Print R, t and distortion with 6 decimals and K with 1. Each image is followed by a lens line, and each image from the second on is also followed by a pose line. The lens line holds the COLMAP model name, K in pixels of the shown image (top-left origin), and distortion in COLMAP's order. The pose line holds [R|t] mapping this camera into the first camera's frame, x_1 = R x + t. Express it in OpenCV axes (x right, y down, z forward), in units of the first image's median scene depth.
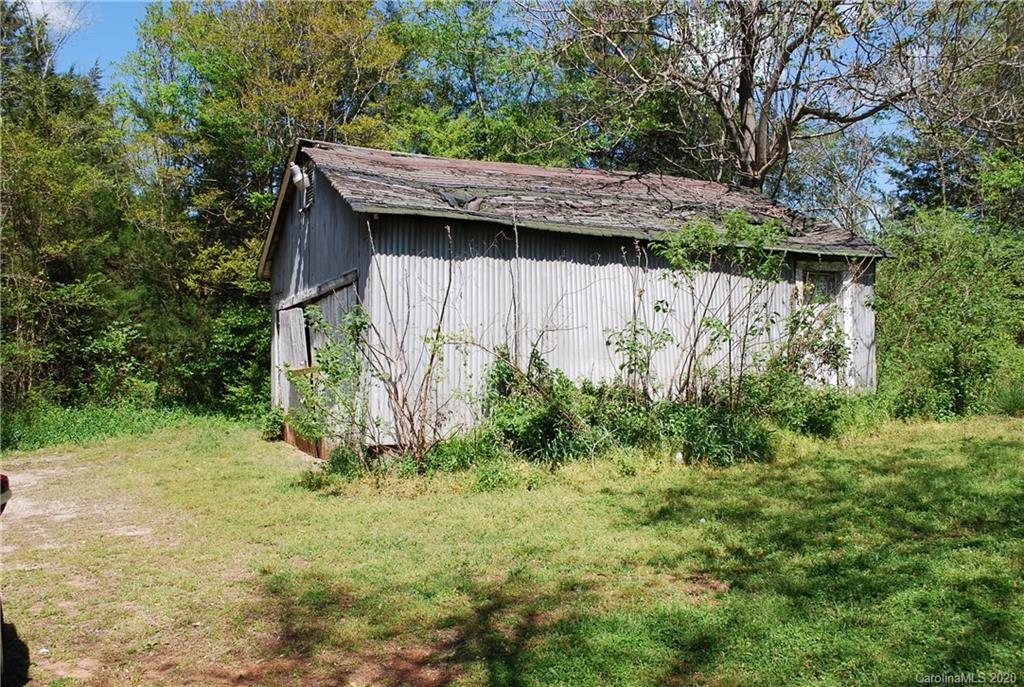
lens RADIAL K [[849.1, 0, 513.2], [0, 849.1, 343.8], [0, 0, 1]] dist [-0.059783, -0.005227]
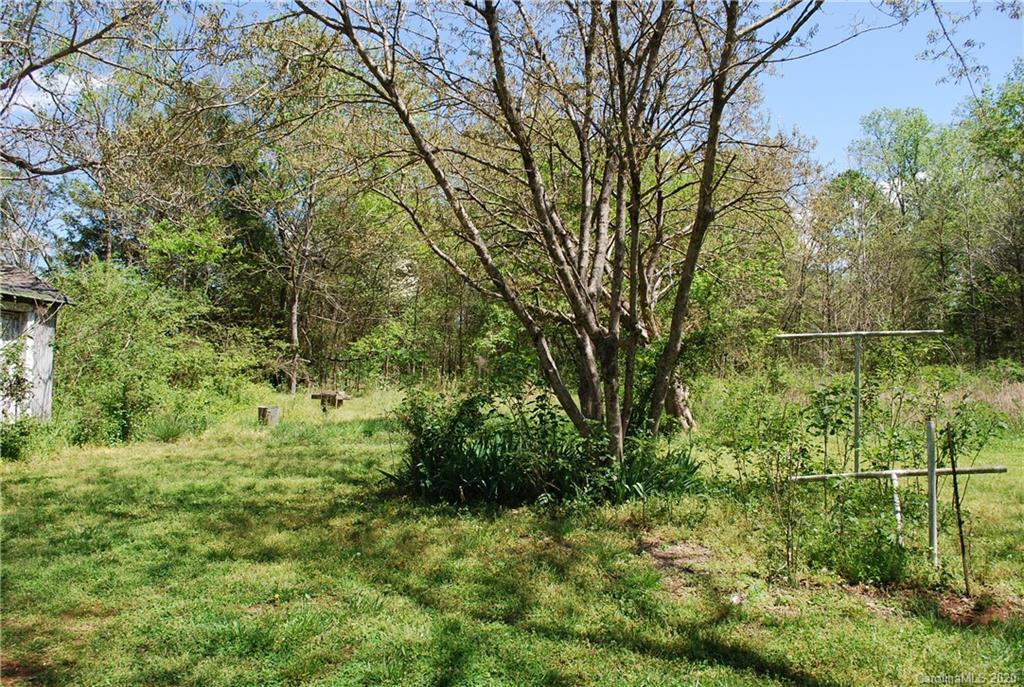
lens RADIAL K [[849.1, 0, 512.6], [0, 849.1, 343.7], [0, 0, 1]] dist [-0.059783, -0.005227]
pose [[0.580905, 0.075940, 0.810421, -0.128003], [-0.036961, 0.997072, -0.066936, 0.004118], [-0.813132, 0.008930, 0.582011, -0.157141]]
